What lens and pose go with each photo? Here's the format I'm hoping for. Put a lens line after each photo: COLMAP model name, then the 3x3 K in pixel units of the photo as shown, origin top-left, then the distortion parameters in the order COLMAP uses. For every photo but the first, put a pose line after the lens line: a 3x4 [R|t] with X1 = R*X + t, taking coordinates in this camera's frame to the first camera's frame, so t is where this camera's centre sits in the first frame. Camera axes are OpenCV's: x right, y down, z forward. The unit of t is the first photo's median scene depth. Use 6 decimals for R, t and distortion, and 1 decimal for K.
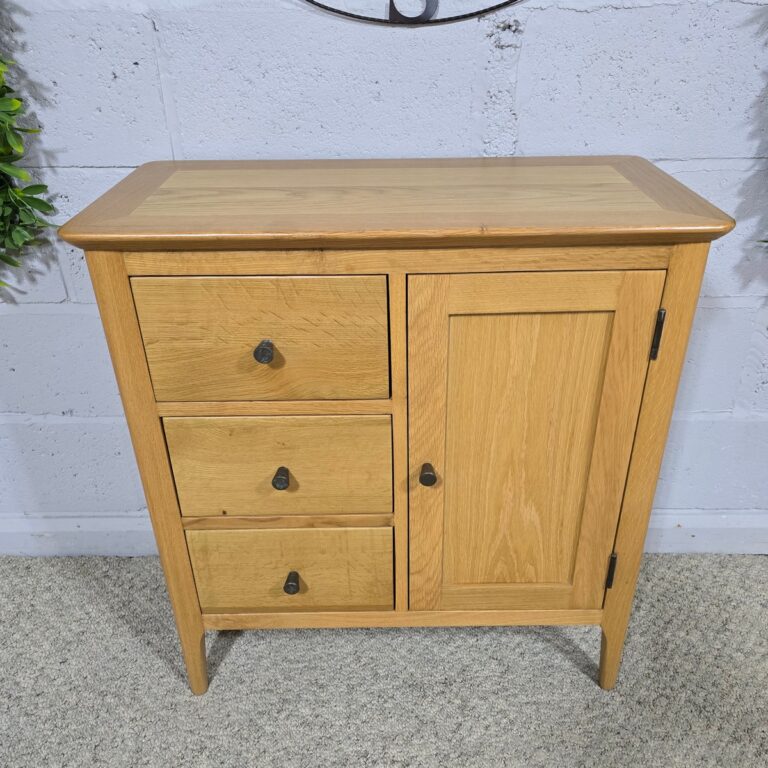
lens RADIAL K [[719.2, 0, 385.9], [0, 719.2, 409.2], [0, 0, 1]] dist [0.054595, -0.069051]
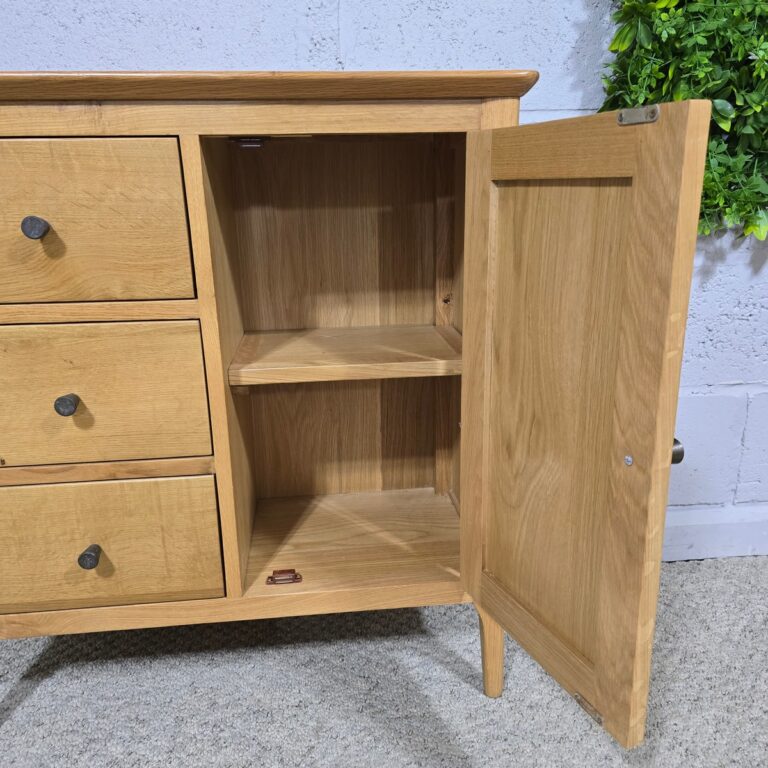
lens RADIAL K [[719.2, 0, 385.9], [0, 719.2, 409.2], [0, 0, 1]] dist [0.054595, -0.069051]
pose [[0.995112, -0.030552, 0.093909, 0.128142], [0.052247, 0.969832, -0.238111, 0.289169], [-0.083802, 0.241854, 0.966687, 0.141722]]
